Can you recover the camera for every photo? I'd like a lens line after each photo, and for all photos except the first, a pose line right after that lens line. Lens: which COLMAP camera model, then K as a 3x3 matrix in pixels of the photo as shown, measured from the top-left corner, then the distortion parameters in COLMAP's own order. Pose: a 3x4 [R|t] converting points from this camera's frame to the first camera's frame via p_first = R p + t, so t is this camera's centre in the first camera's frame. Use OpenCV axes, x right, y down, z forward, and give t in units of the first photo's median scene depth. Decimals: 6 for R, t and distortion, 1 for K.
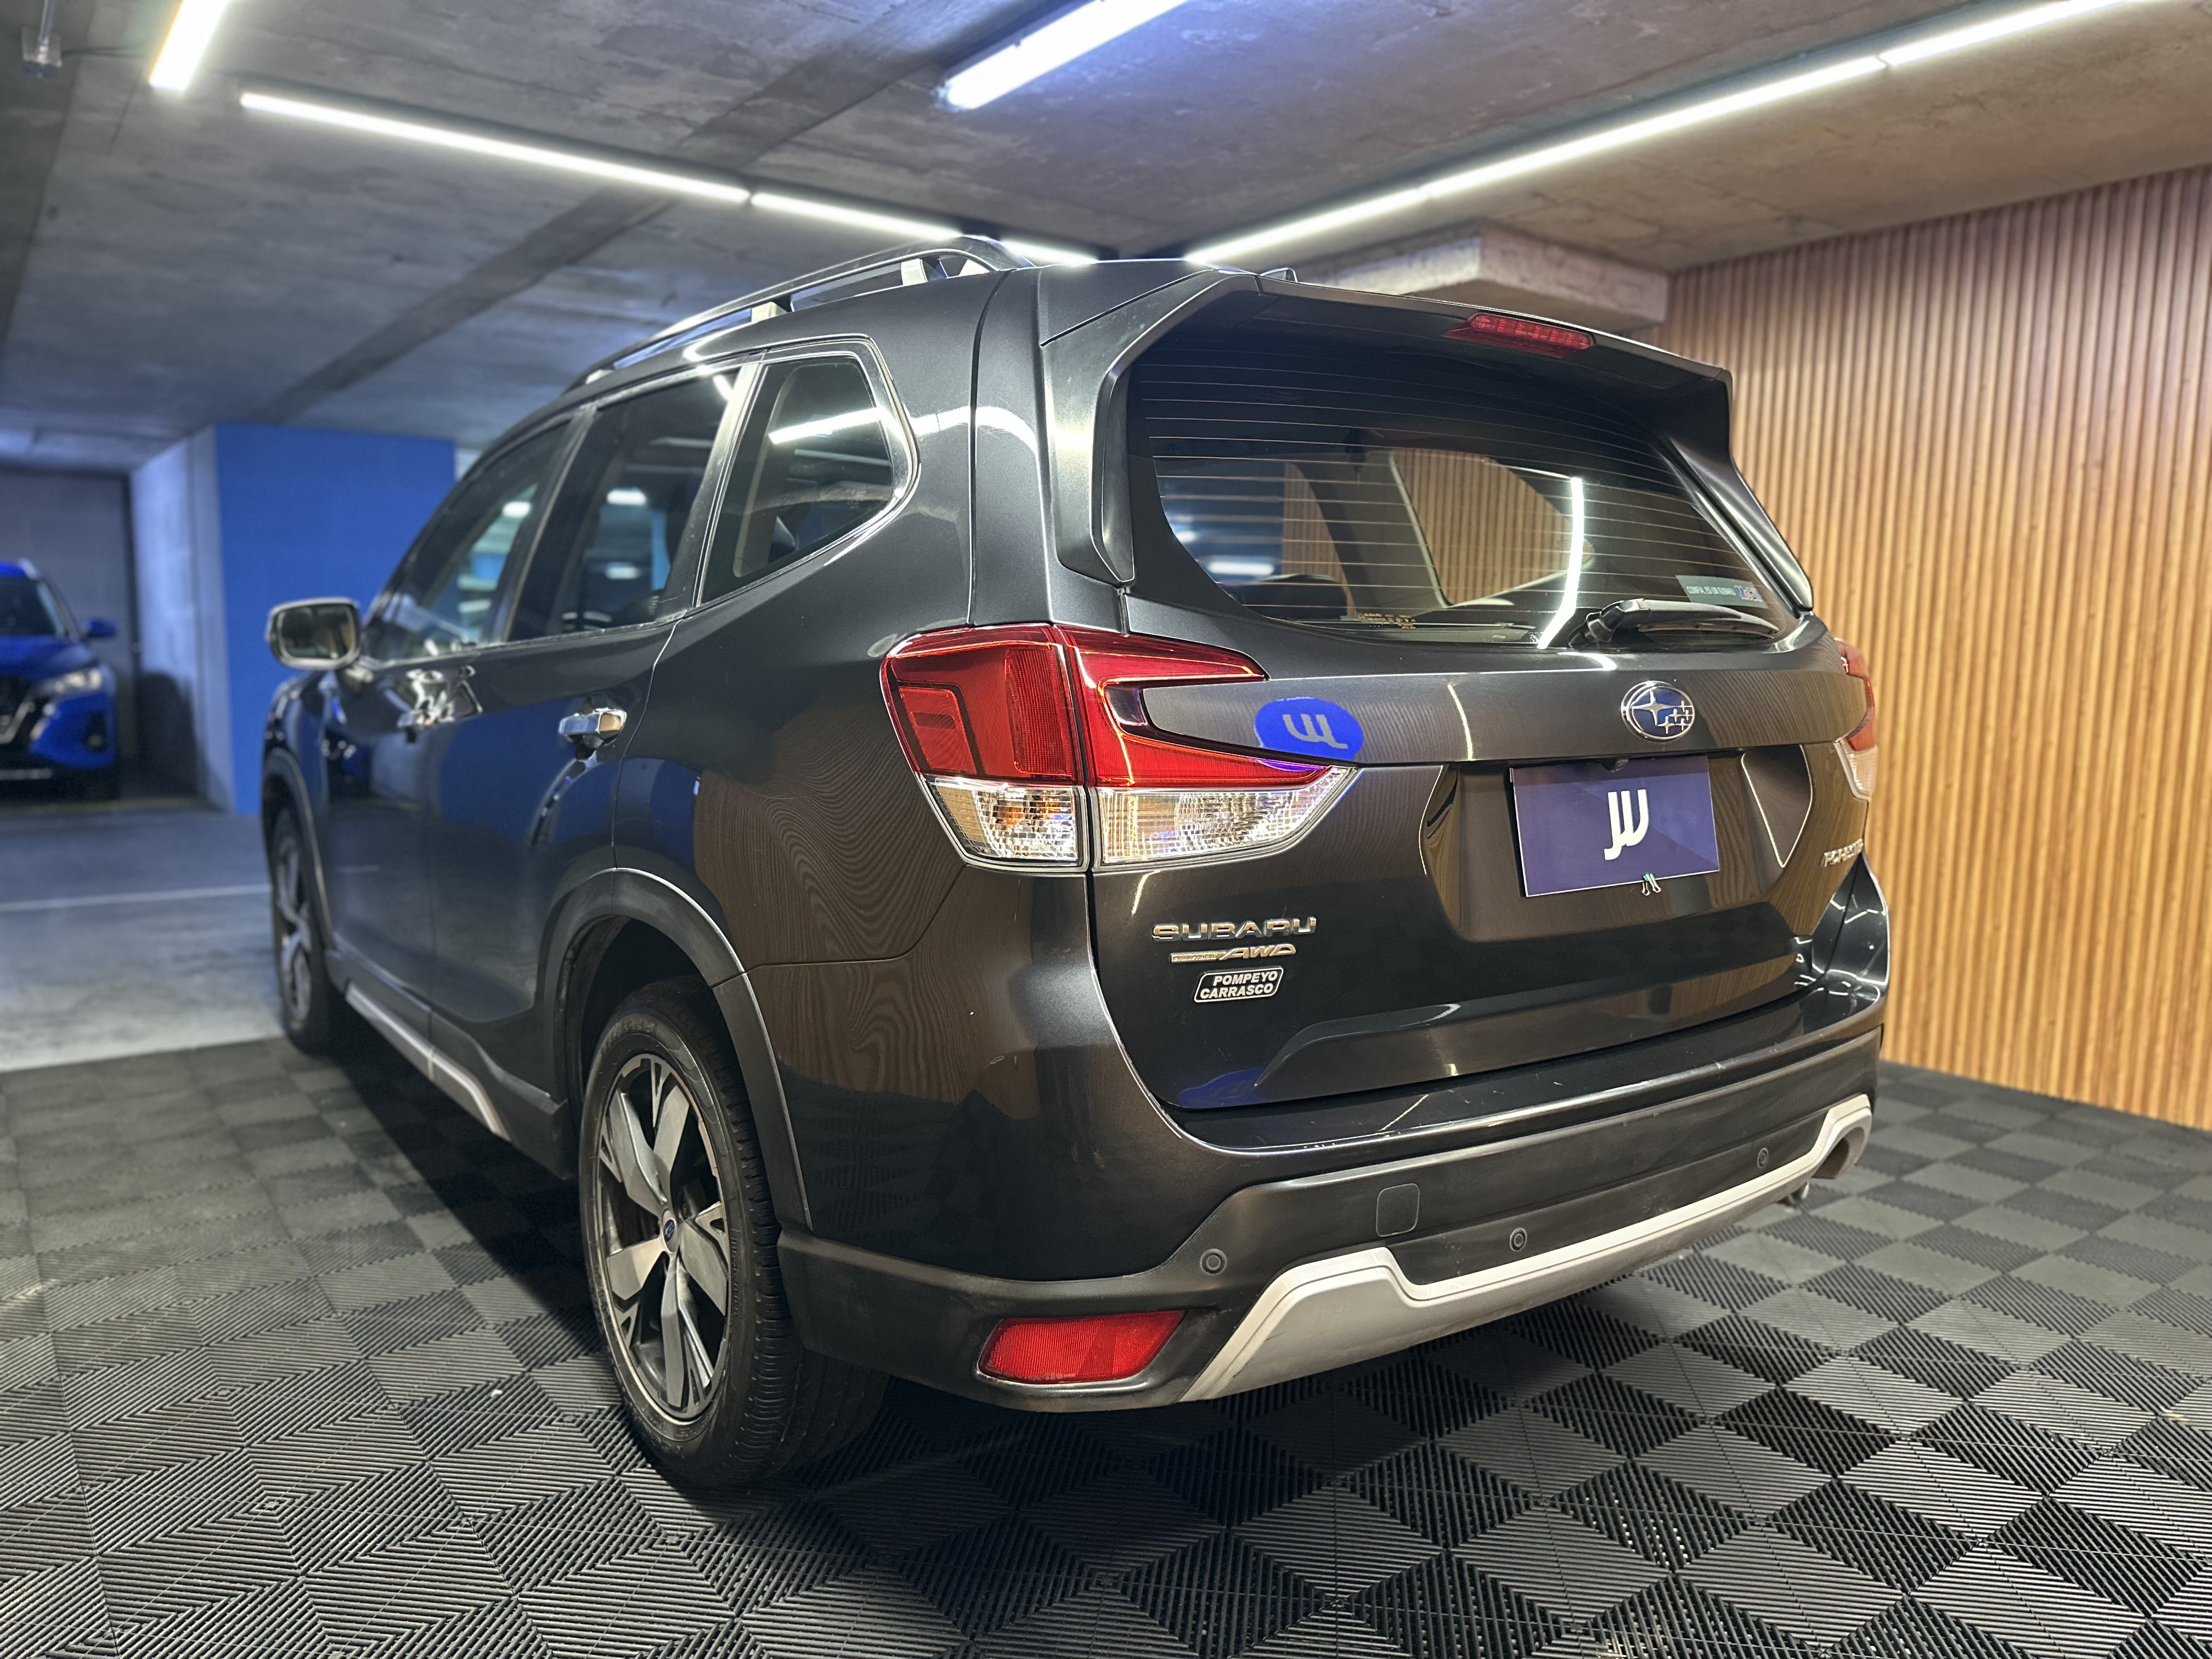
lens RADIAL K [[1560.5, 0, 1121.1], [0, 1560.5, 841.3], [0, 0, 1]] dist [0.027594, -0.024457]
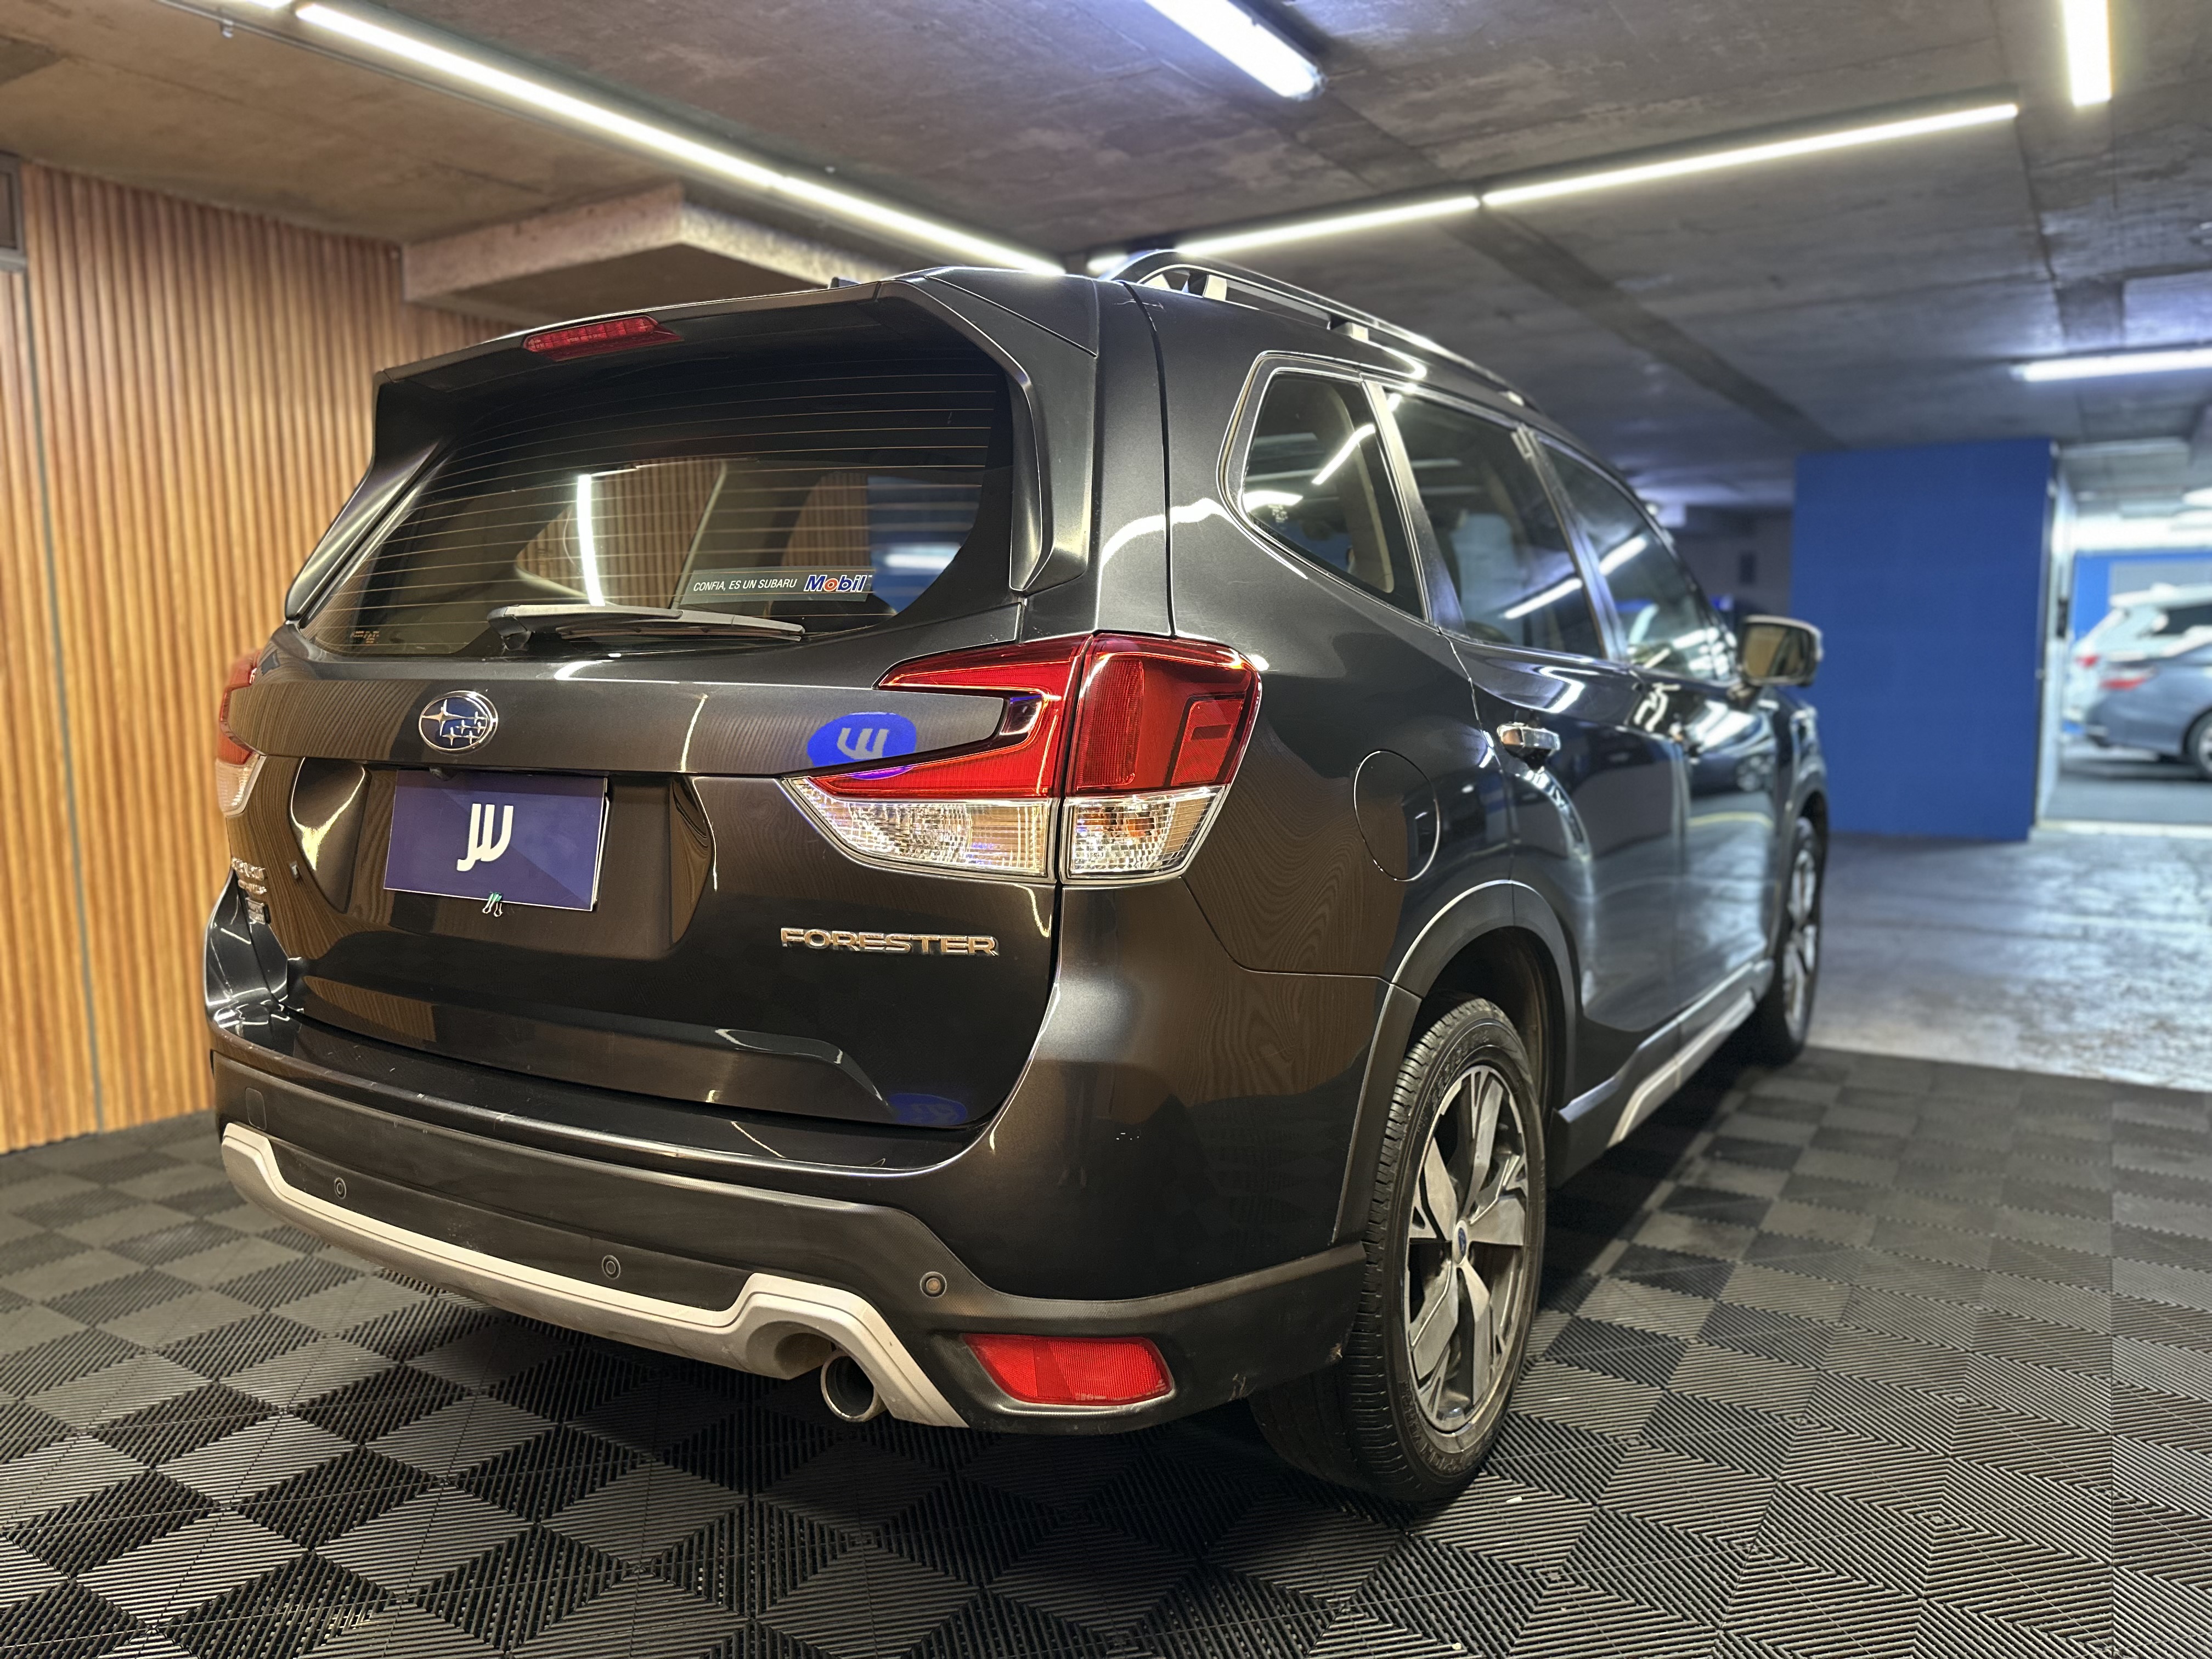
lens RADIAL K [[1560.5, 0, 1115.9], [0, 1560.5, 827.3], [0, 0, 1]] dist [0.027594, -0.024457]
pose [[0.377066, 0.081997, -0.922550, 0.767088], [-0.098102, 0.994006, 0.048251, -0.057857], [0.920976, 0.072310, 0.382850, 0.555355]]
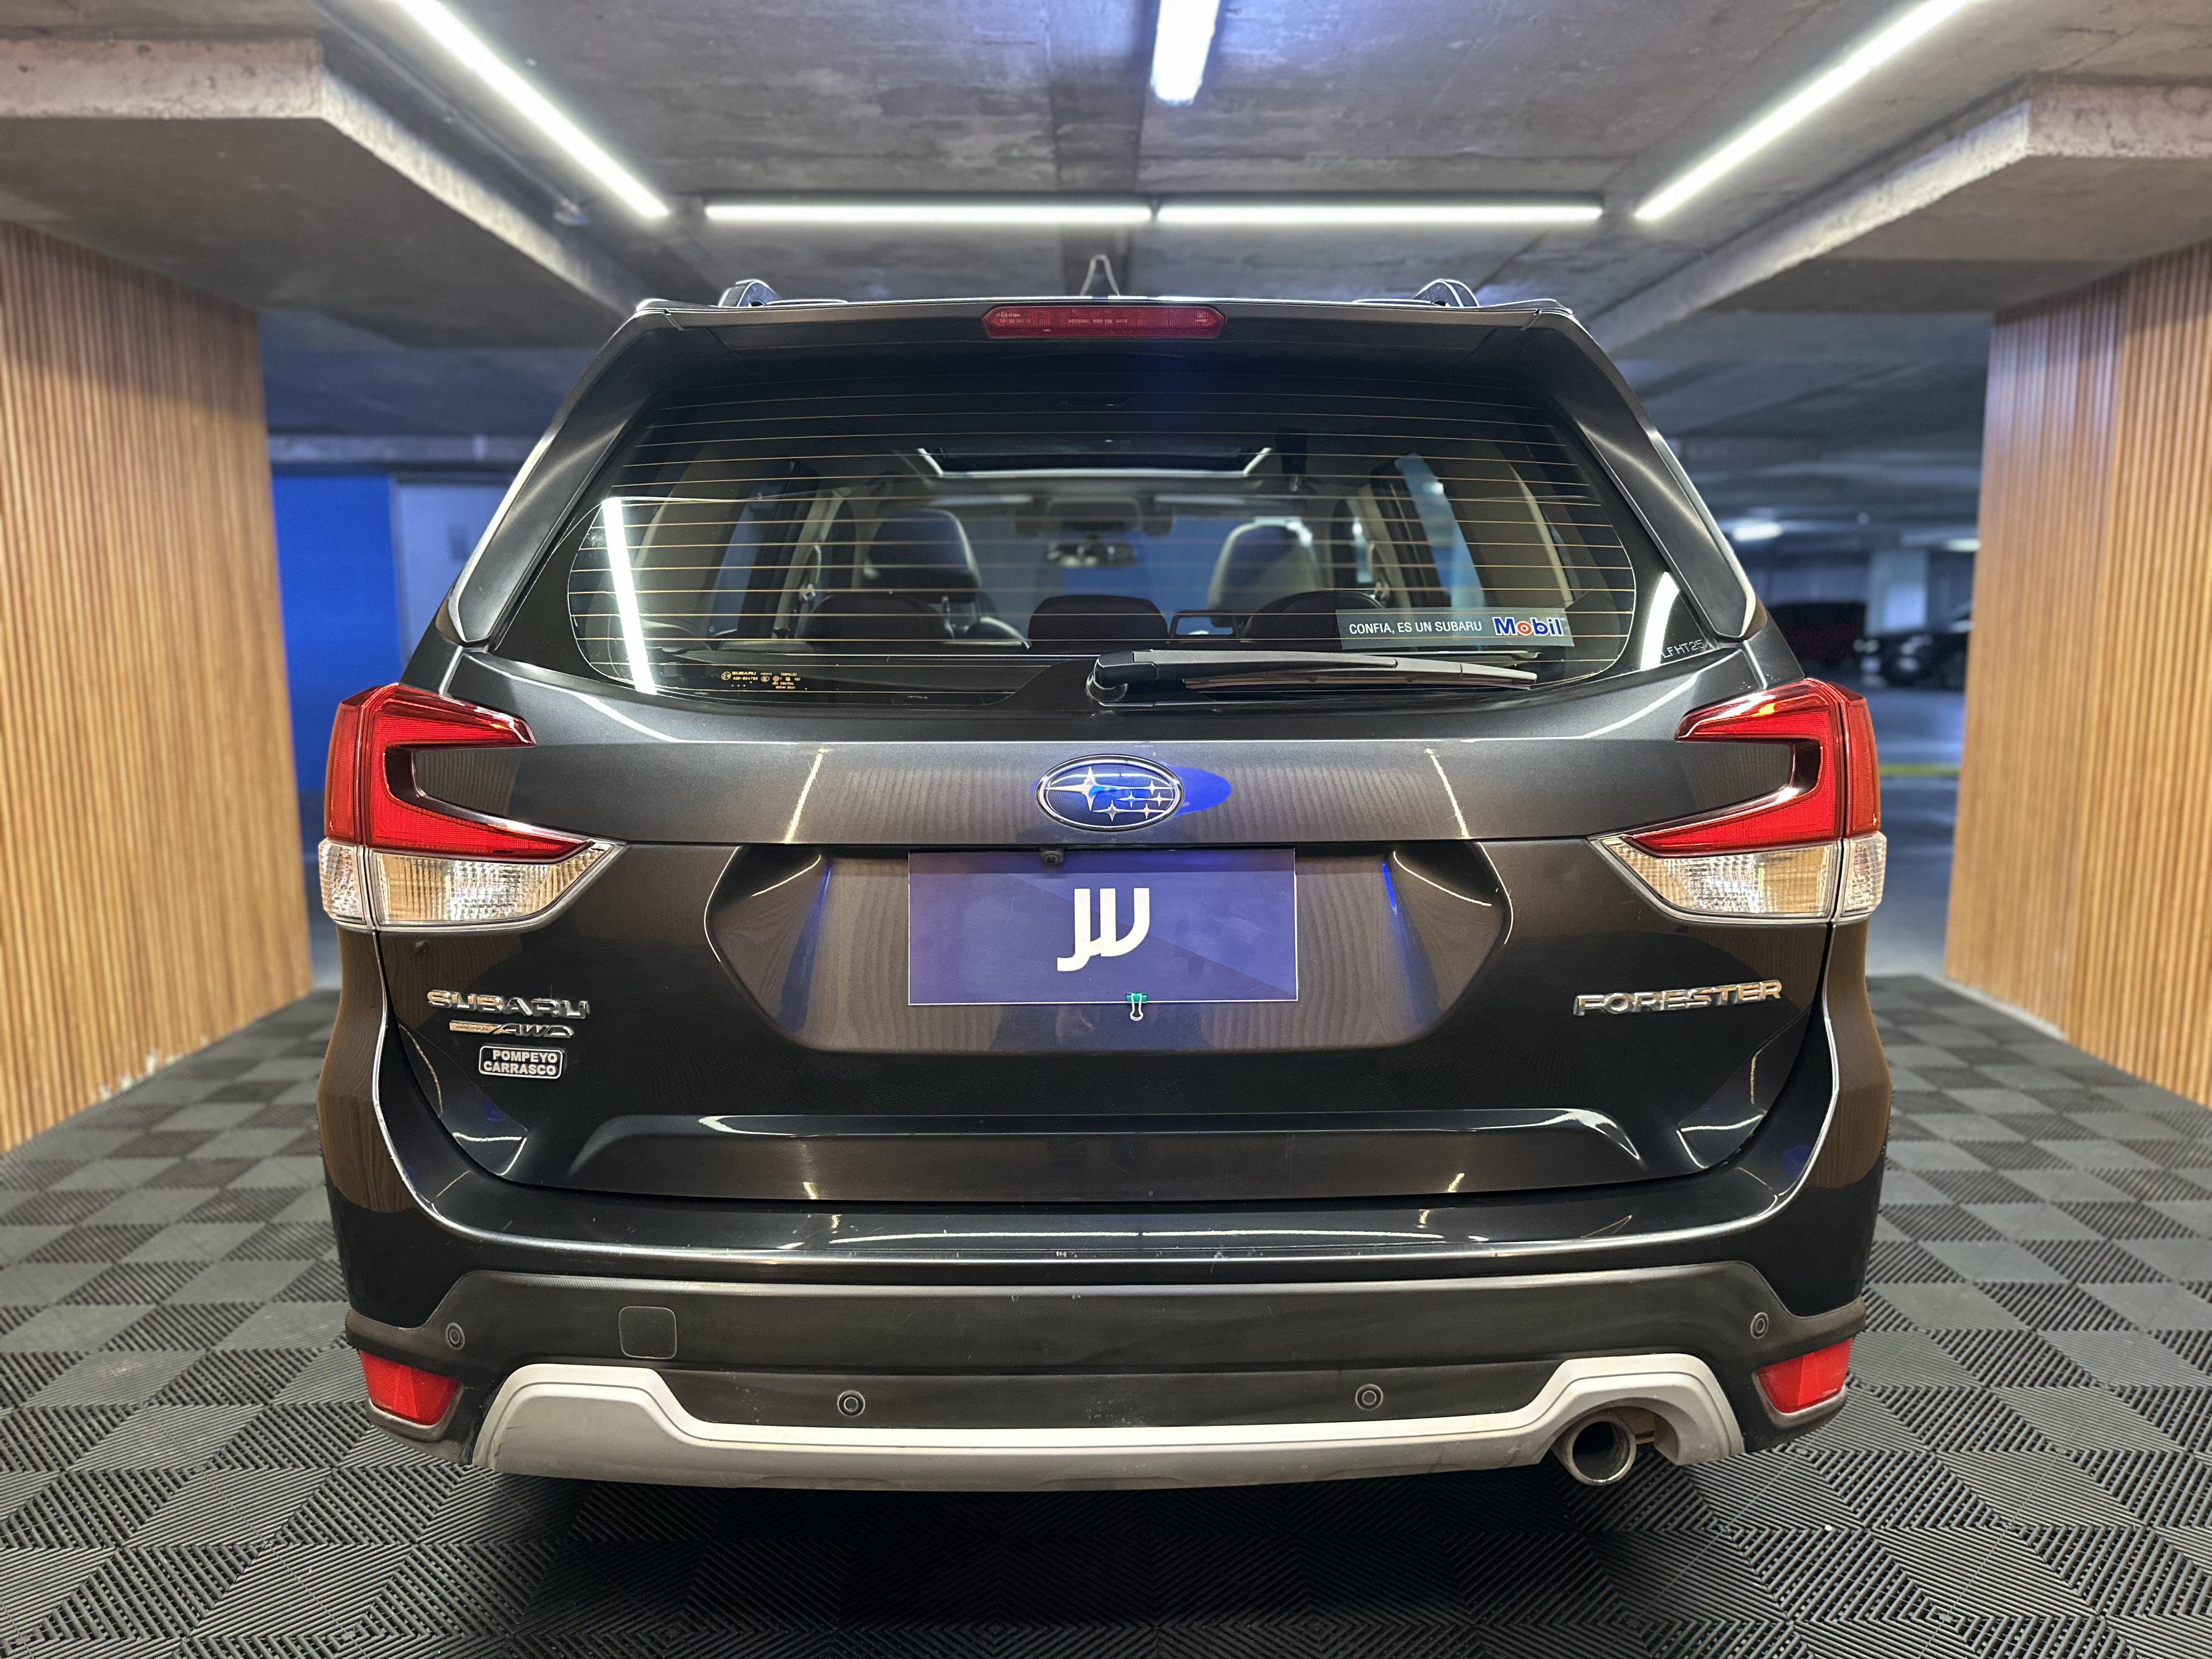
lens RADIAL K [[1560.5, 0, 1123.9], [0, 1560.5, 828.4], [0, 0, 1]] dist [0.027594, -0.024457]
pose [[0.817943, 0.061520, -0.572000, 0.440637], [-0.057324, 0.998033, 0.025370, -0.046767], [0.572436, 0.012038, 0.819861, 0.198006]]
